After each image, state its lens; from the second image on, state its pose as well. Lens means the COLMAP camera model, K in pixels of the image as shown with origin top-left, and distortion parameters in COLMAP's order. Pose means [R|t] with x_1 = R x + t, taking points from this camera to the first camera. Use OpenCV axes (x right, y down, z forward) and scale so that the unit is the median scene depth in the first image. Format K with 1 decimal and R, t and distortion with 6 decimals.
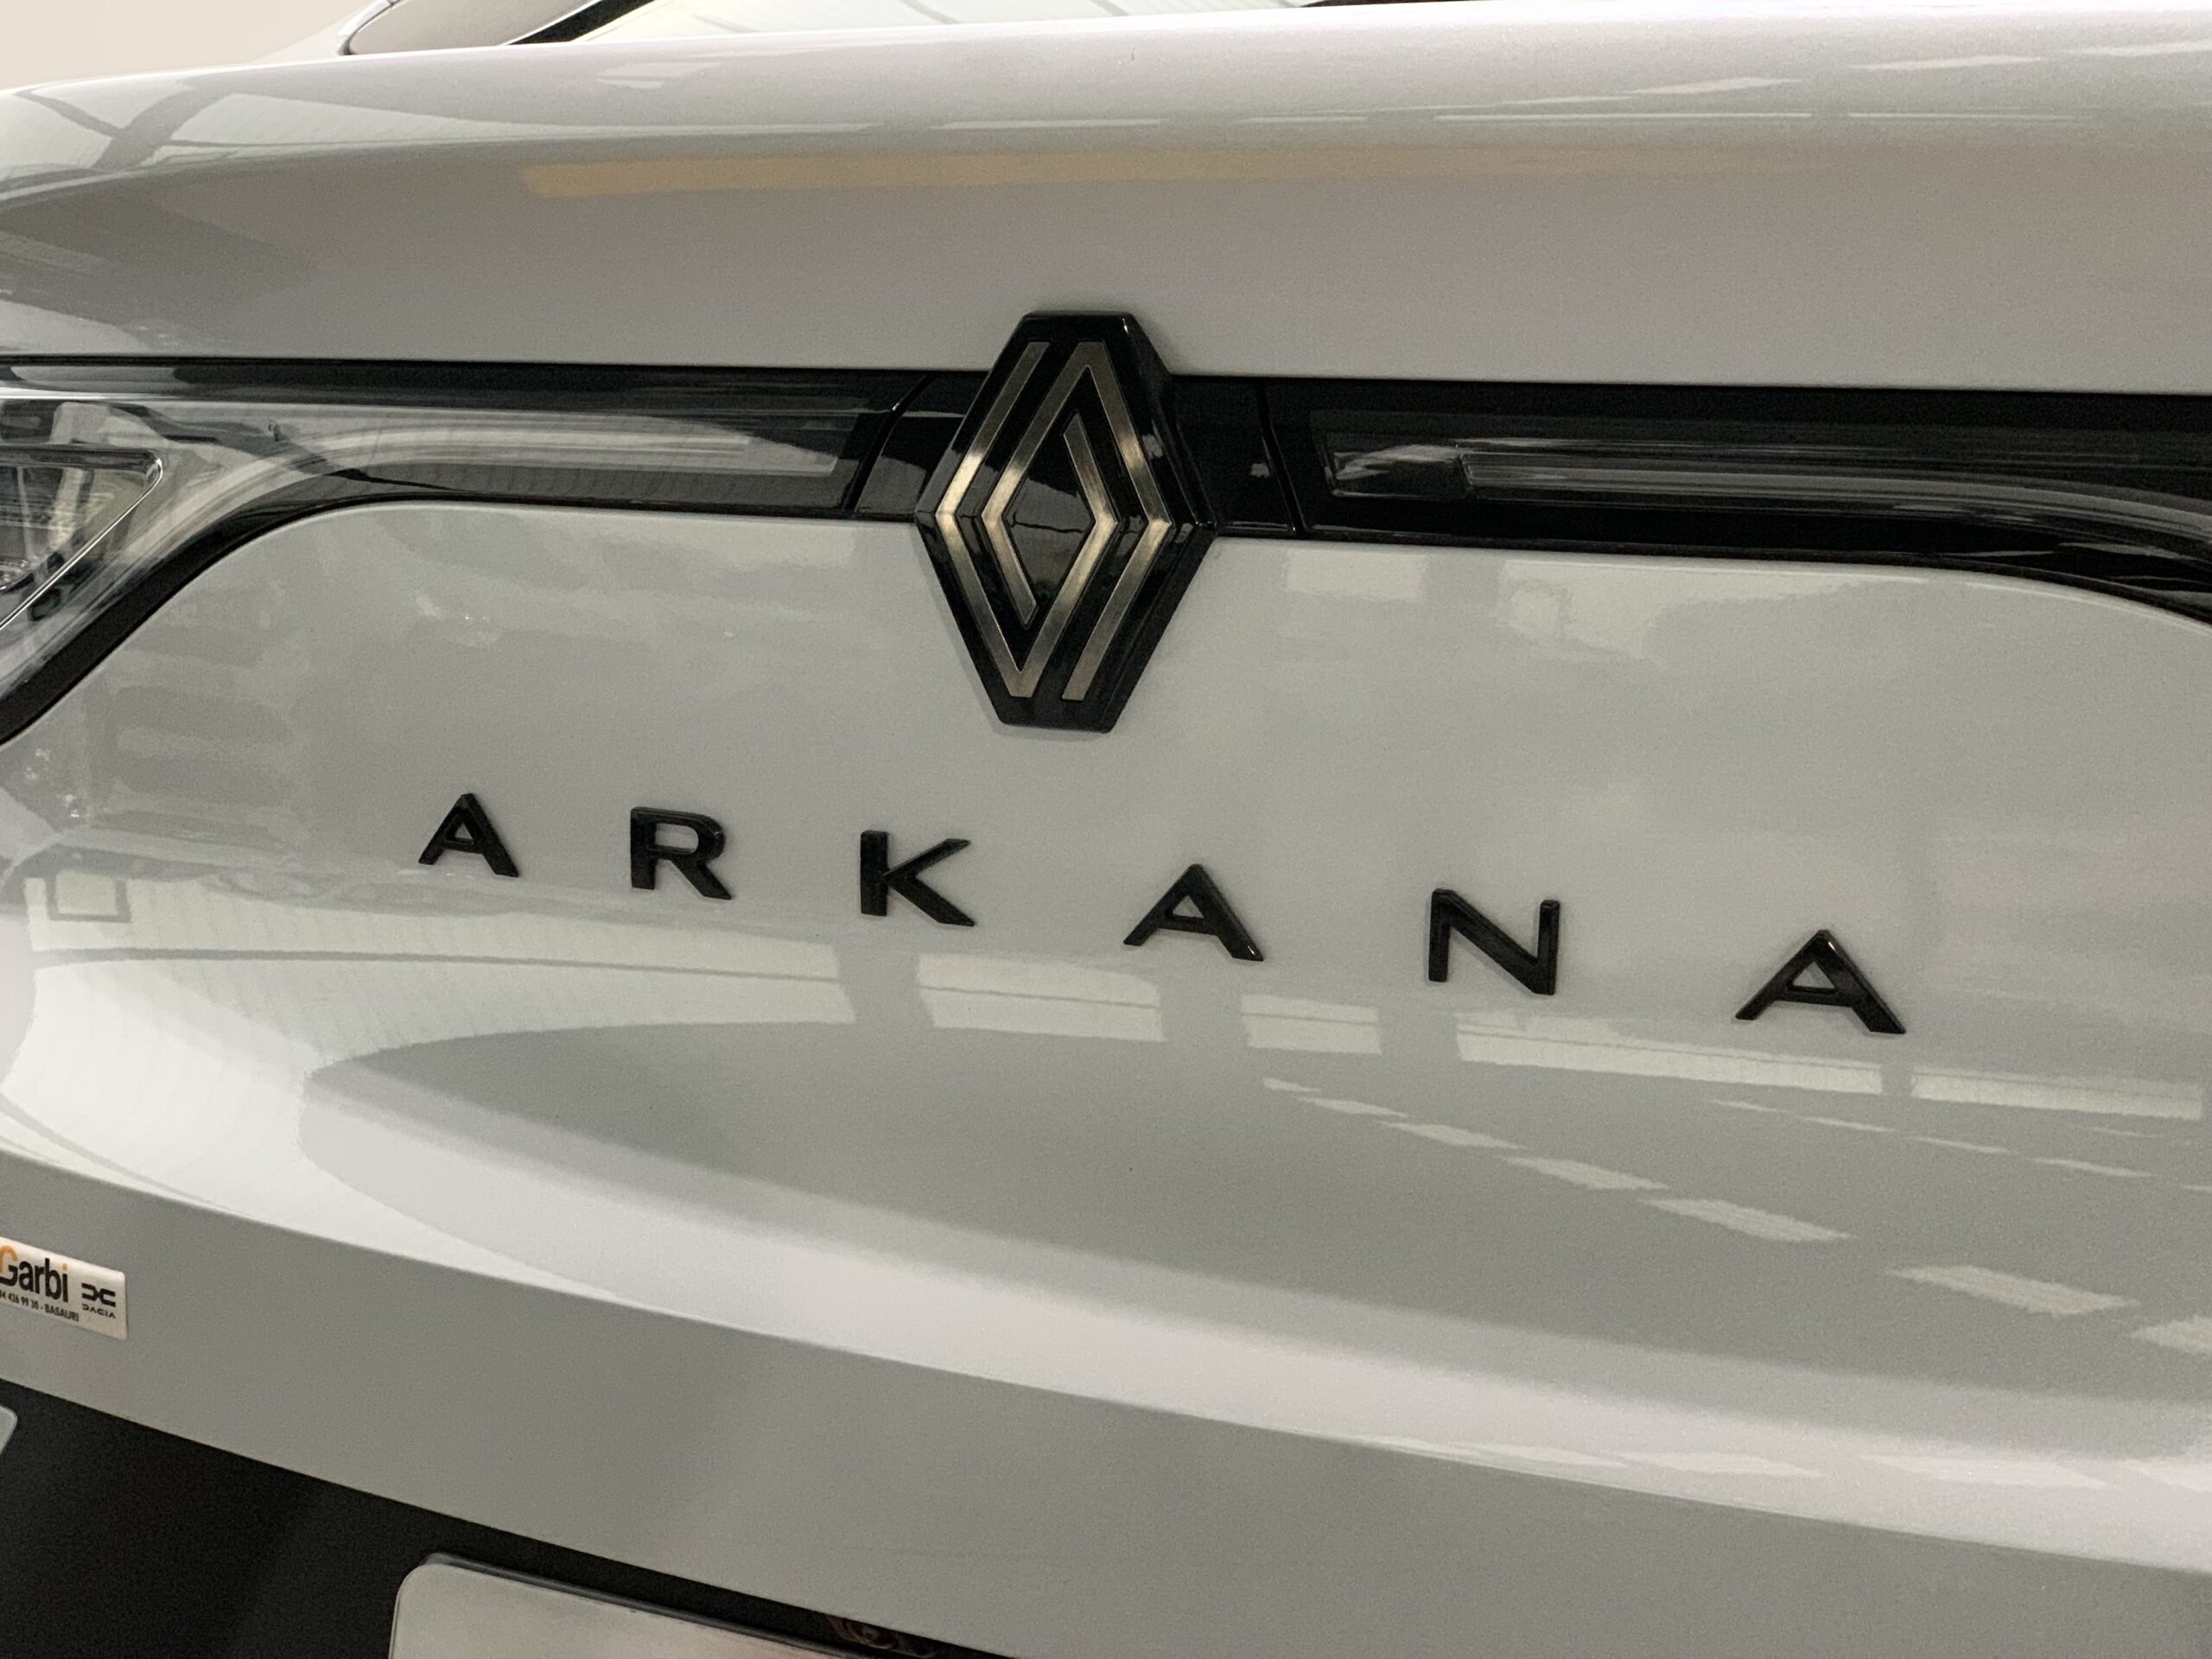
lens RADIAL K [[3325.8, 0, 1107.2], [0, 3325.8, 837.6], [0, 0, 1]] dist [0.013627, 0.000000]
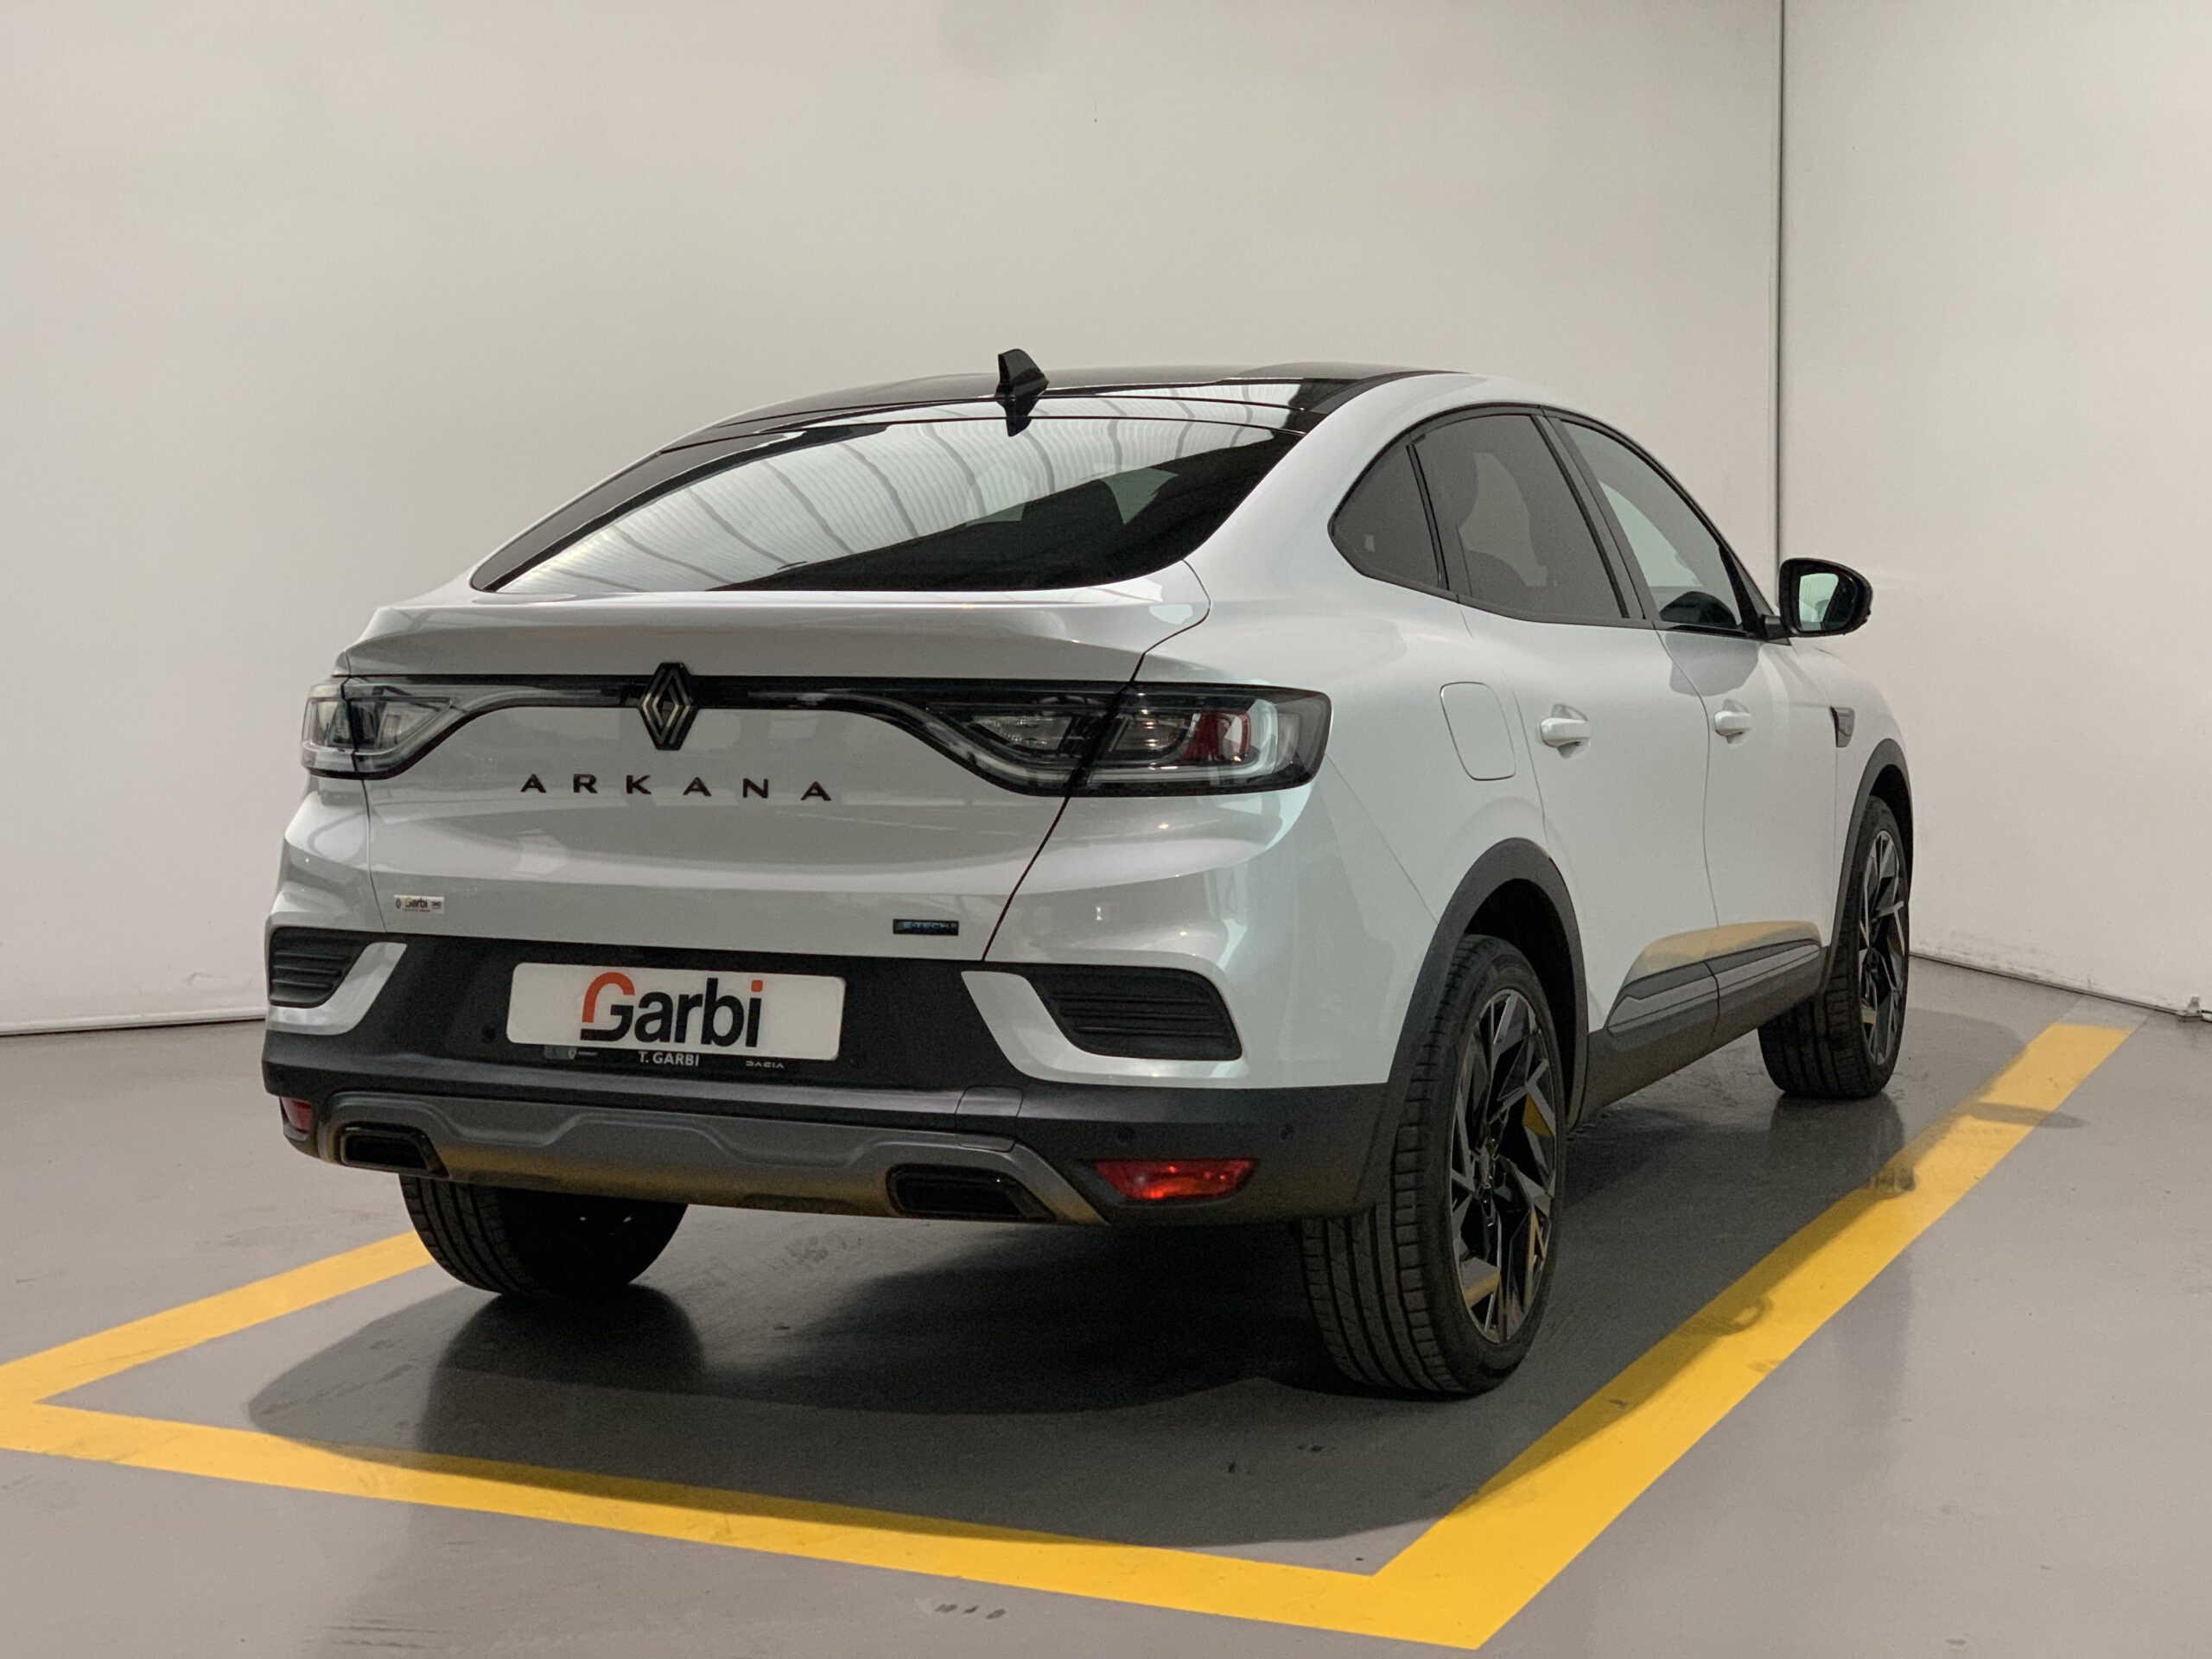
lens RADIAL K [[3325.8, 0, 1104.4], [0, 3325.8, 839.8], [0, 0, 1]] dist [0.013627, 0.000000]
pose [[0.996735, -0.016138, 0.079117, 0.221931], [0.022794, 0.996208, -0.083961, 0.493736], [-0.077462, 0.085490, 0.993323, -3.651084]]
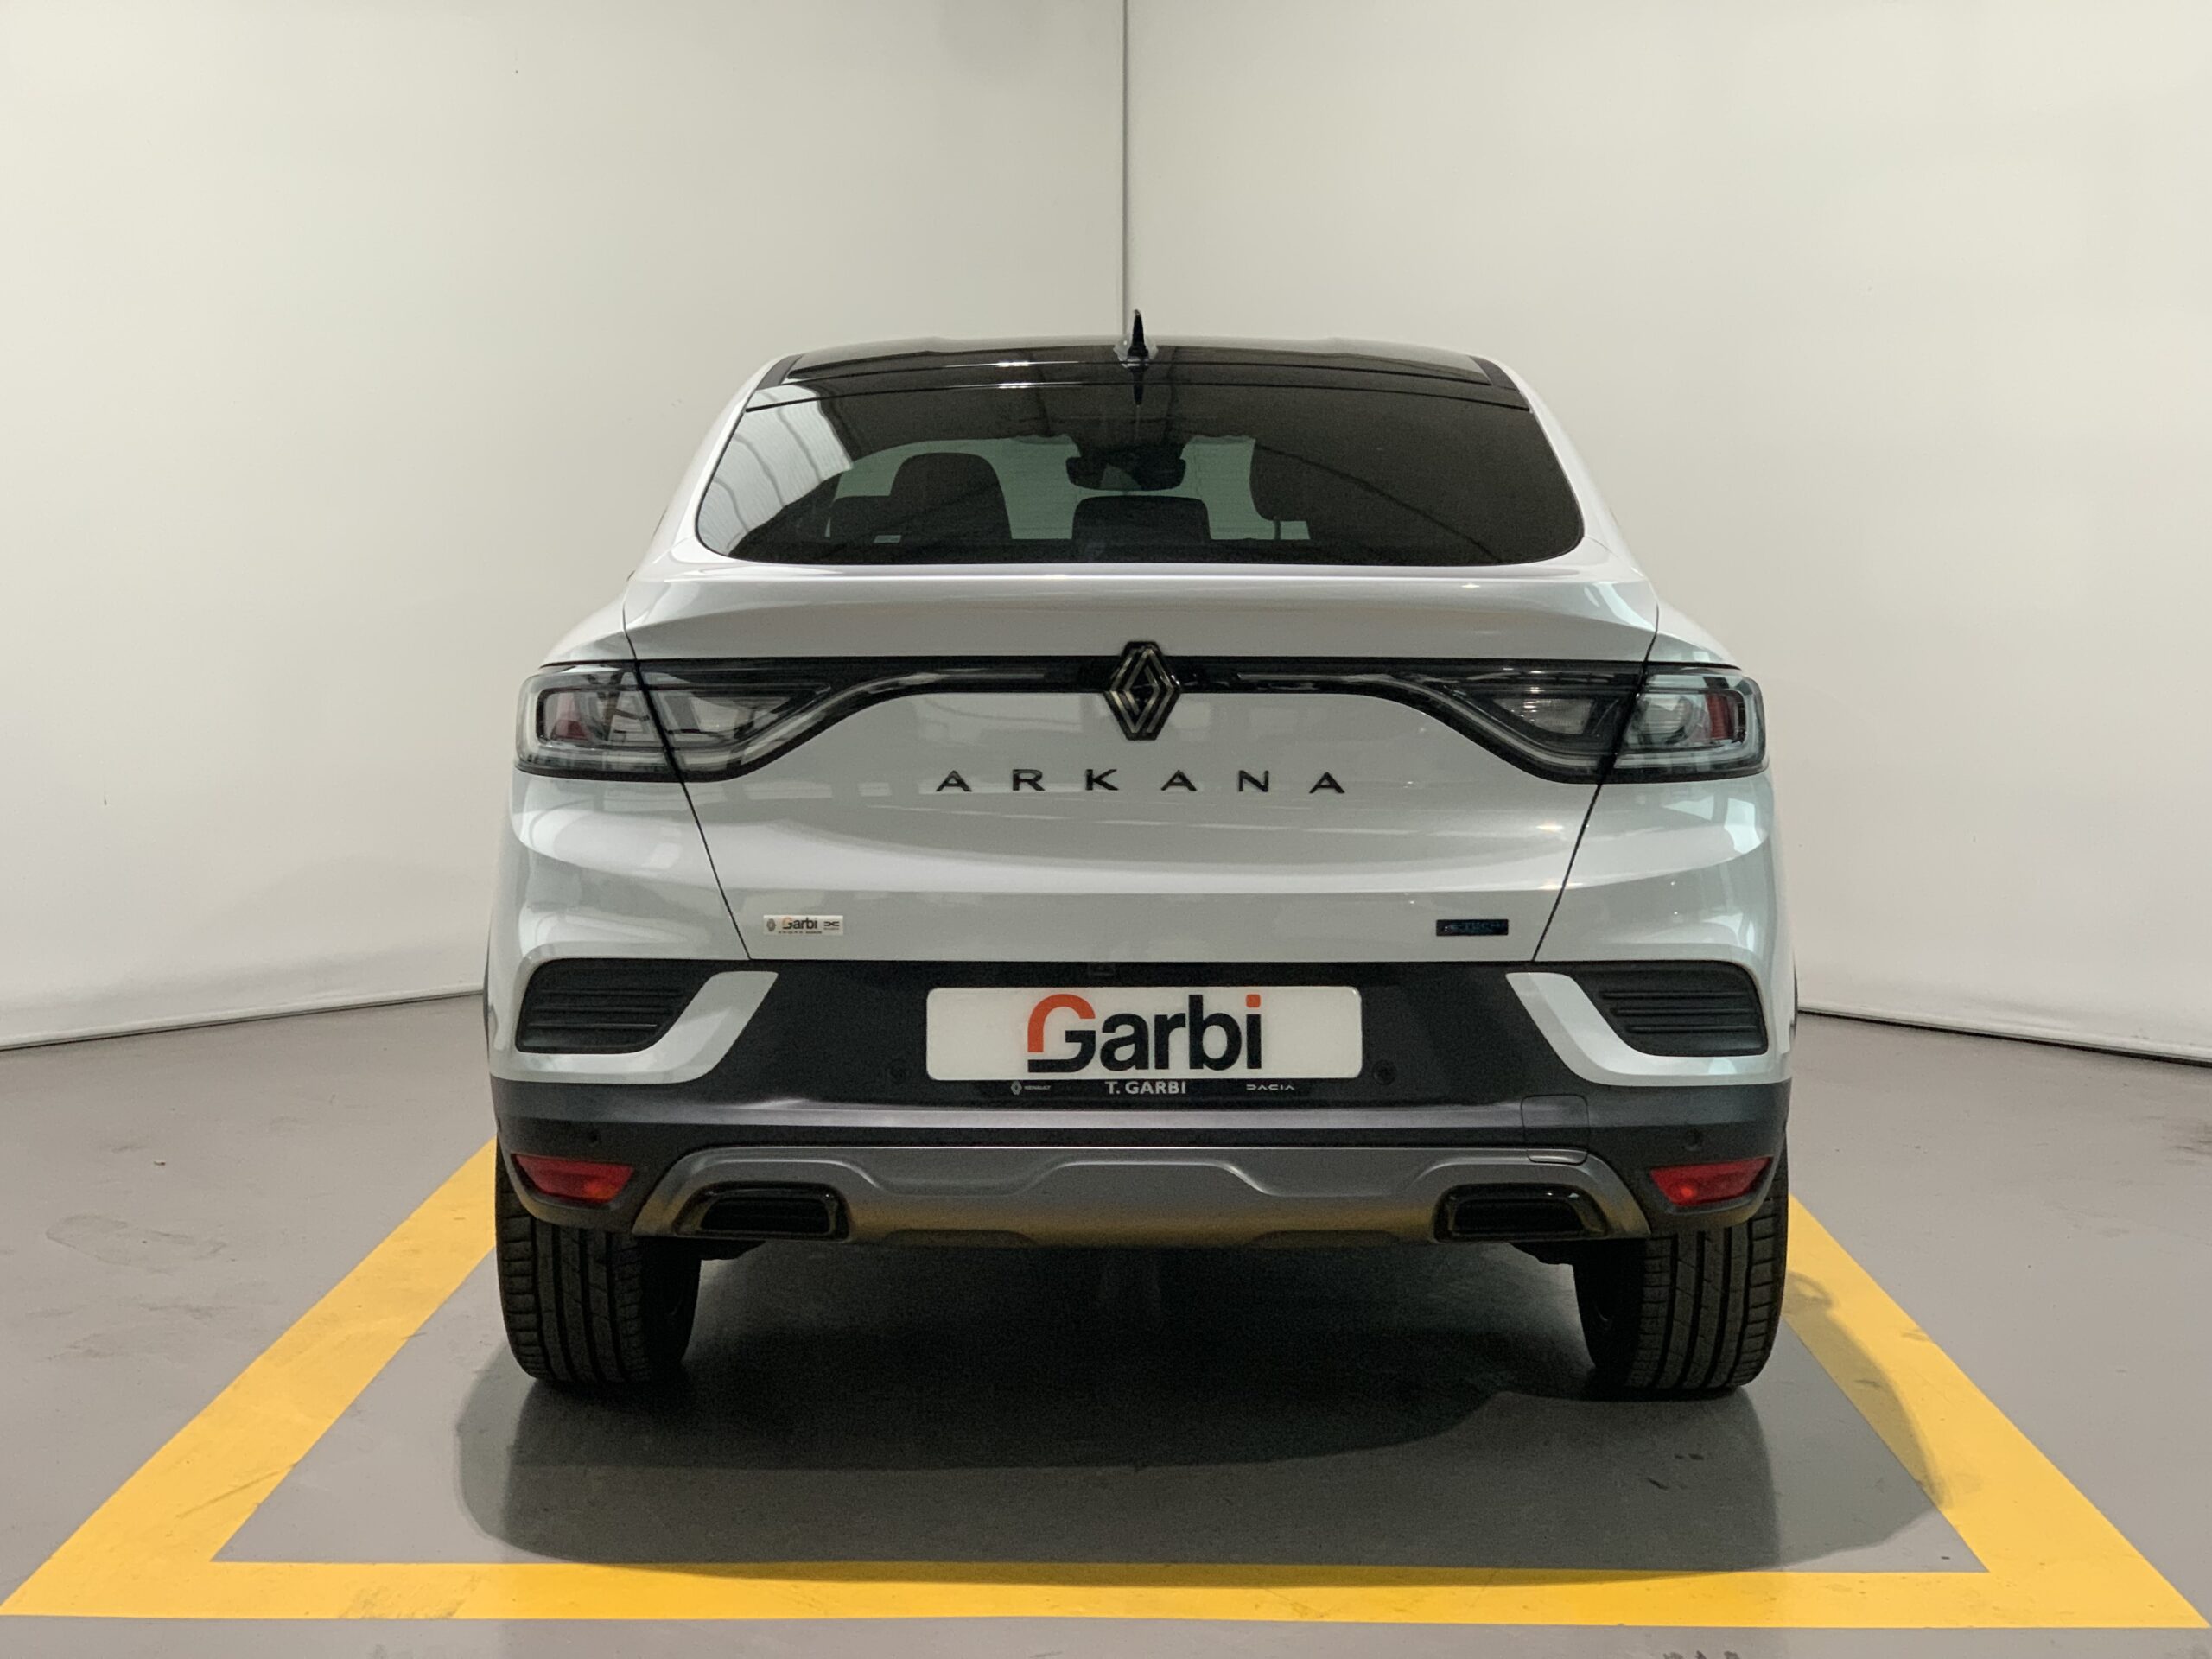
lens RADIAL K [[3325.8, 0, 1147.3], [0, 3325.8, 808.1], [0, 0, 1]] dist [0.013627, 0.000000]
pose [[0.866551, -0.034012, 0.497929, -2.056569], [0.082413, 0.993731, -0.075545, 0.361994], [-0.492238, 0.106499, 0.863921, -2.566157]]
